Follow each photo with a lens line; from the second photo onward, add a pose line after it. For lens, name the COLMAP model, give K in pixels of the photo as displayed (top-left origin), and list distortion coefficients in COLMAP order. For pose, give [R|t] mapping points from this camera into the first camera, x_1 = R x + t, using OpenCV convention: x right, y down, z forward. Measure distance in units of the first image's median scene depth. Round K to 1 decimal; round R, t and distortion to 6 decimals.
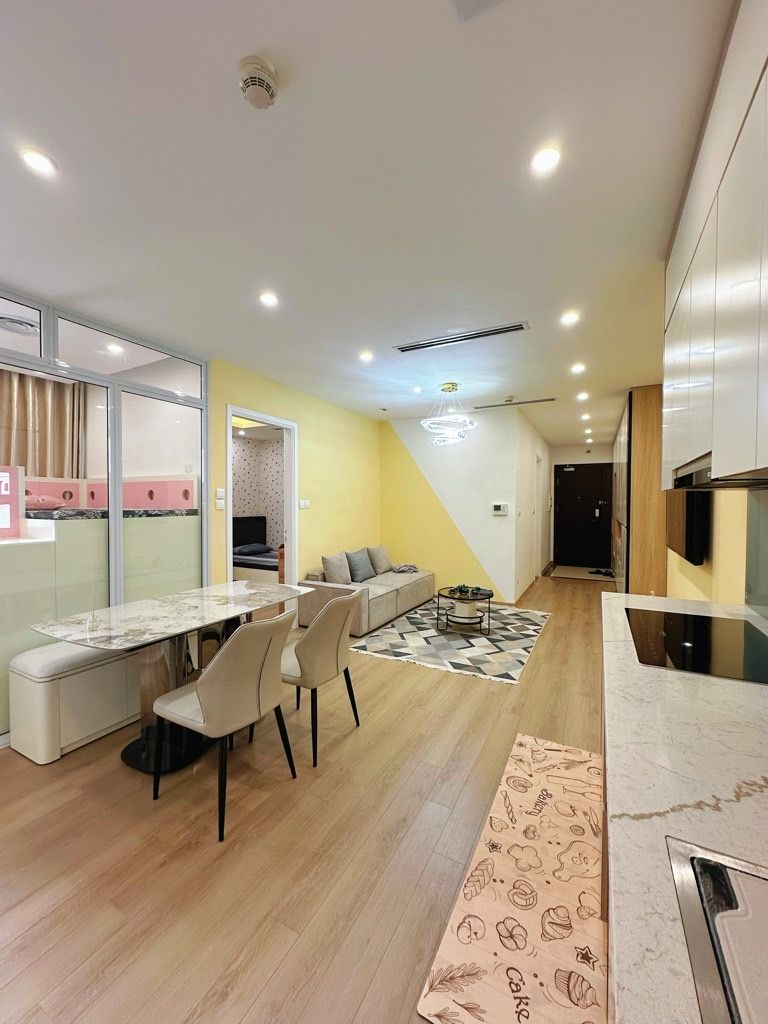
lens RADIAL K [[407.2, 0, 384.4], [0, 407.2, 510.9], [0, 0, 1]] dist [-0.003413, 0.000538]
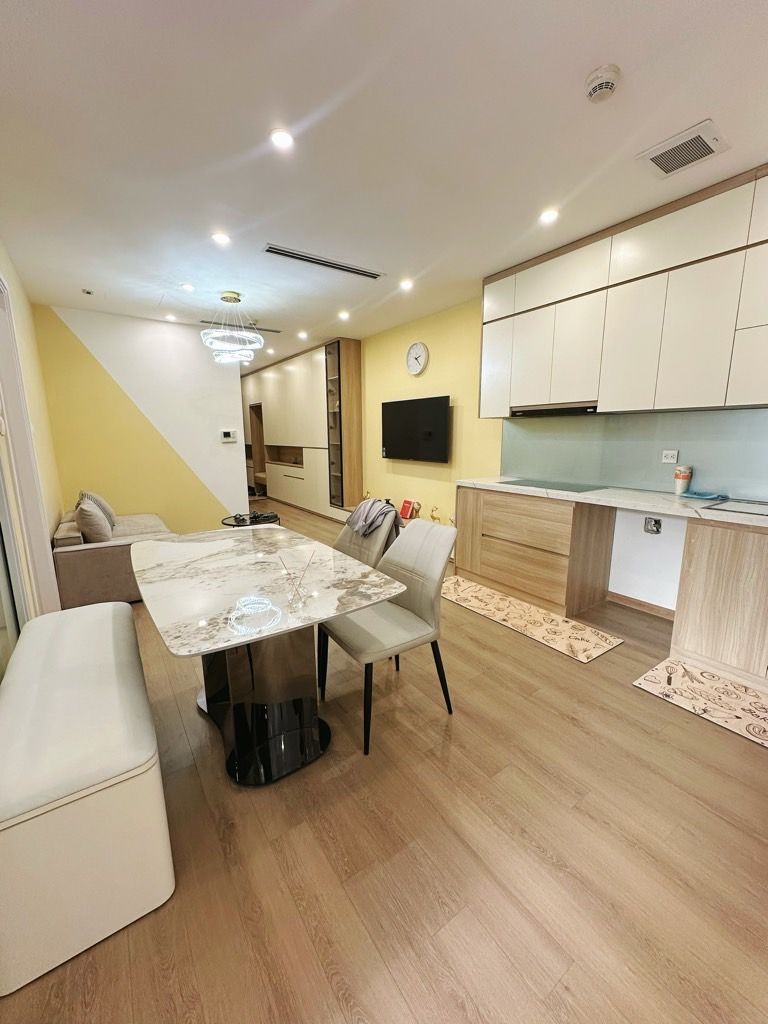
lens RADIAL K [[407.2, 0, 384.4], [0, 407.2, 510.9], [0, 0, 1]] dist [-0.003413, 0.000538]
pose [[0.456995, -0.169853, 0.873101, -0.671875], [0.025730, 0.983711, 0.177904, 0.013005], [-0.889097, -0.058836, 0.453921, 0.320551]]
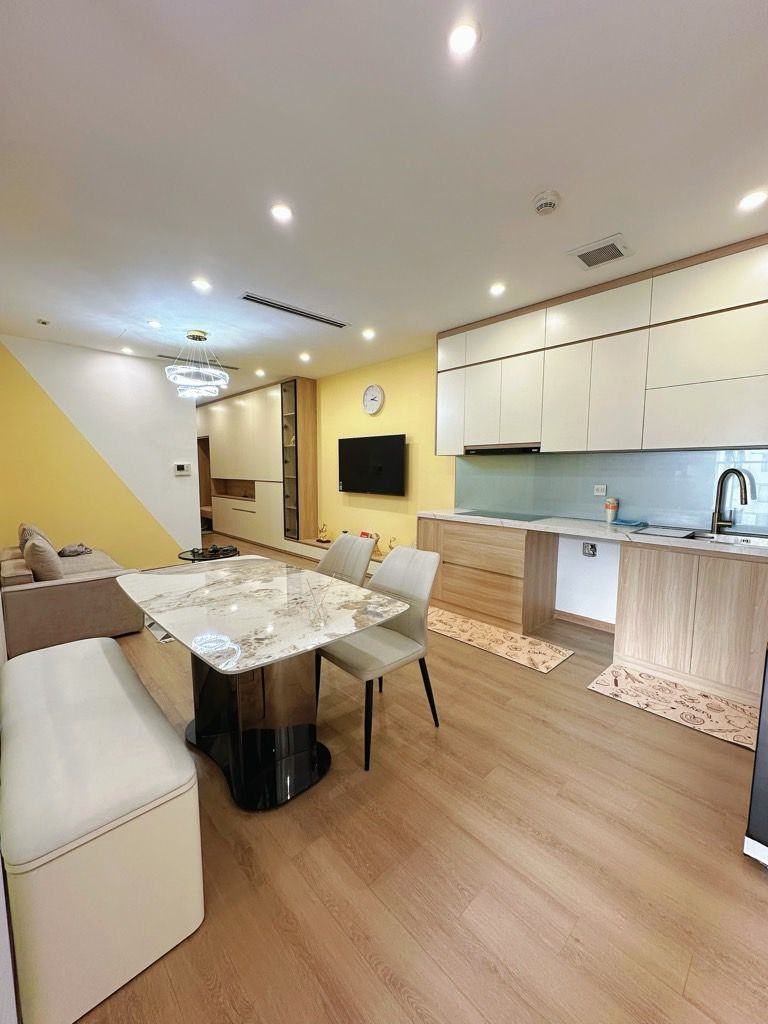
lens RADIAL K [[407.2, 0, 384.4], [0, 407.2, 510.9], [0, 0, 1]] dist [-0.003413, 0.000538]
pose [[0.316826, -0.100614, 0.943132, -0.750254], [0.017476, 0.994808, 0.100256, 0.009141], [-0.948323, -0.015282, 0.316939, 0.365148]]
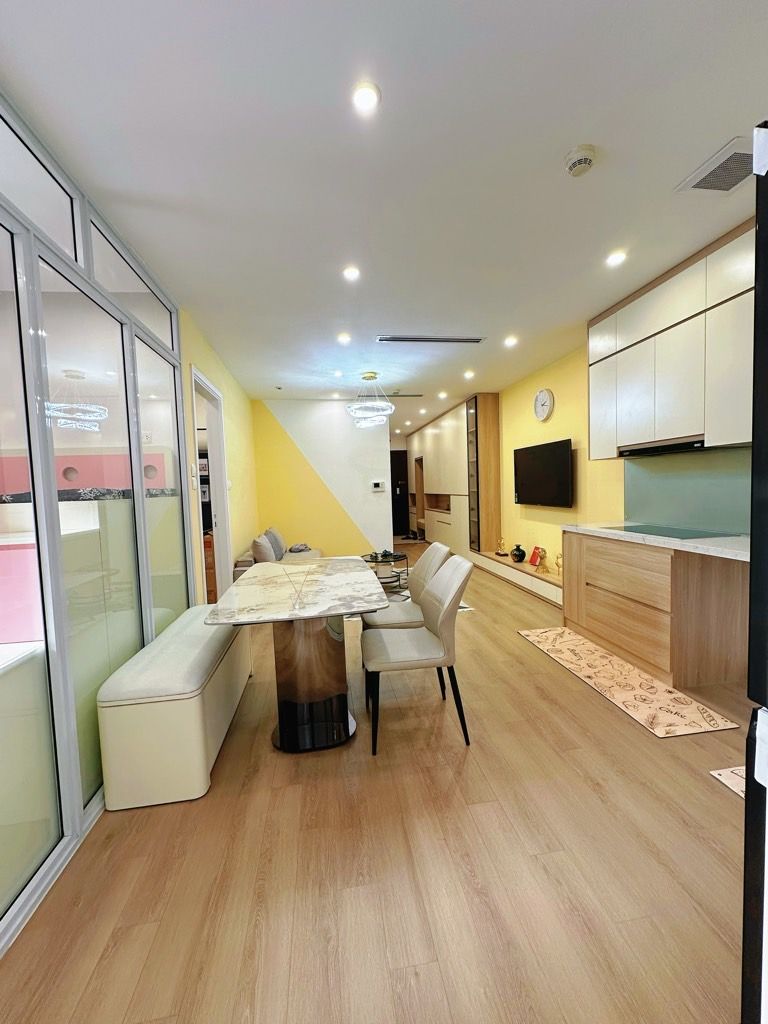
lens RADIAL K [[407.2, 0, 384.4], [0, 407.2, 510.9], [0, 0, 1]] dist [-0.003413, 0.000538]
pose [[0.804921, -0.066267, 0.589670, -0.603058], [0.050902, 0.997793, 0.042649, 0.026767], [-0.591195, -0.004314, 0.806517, 0.084454]]
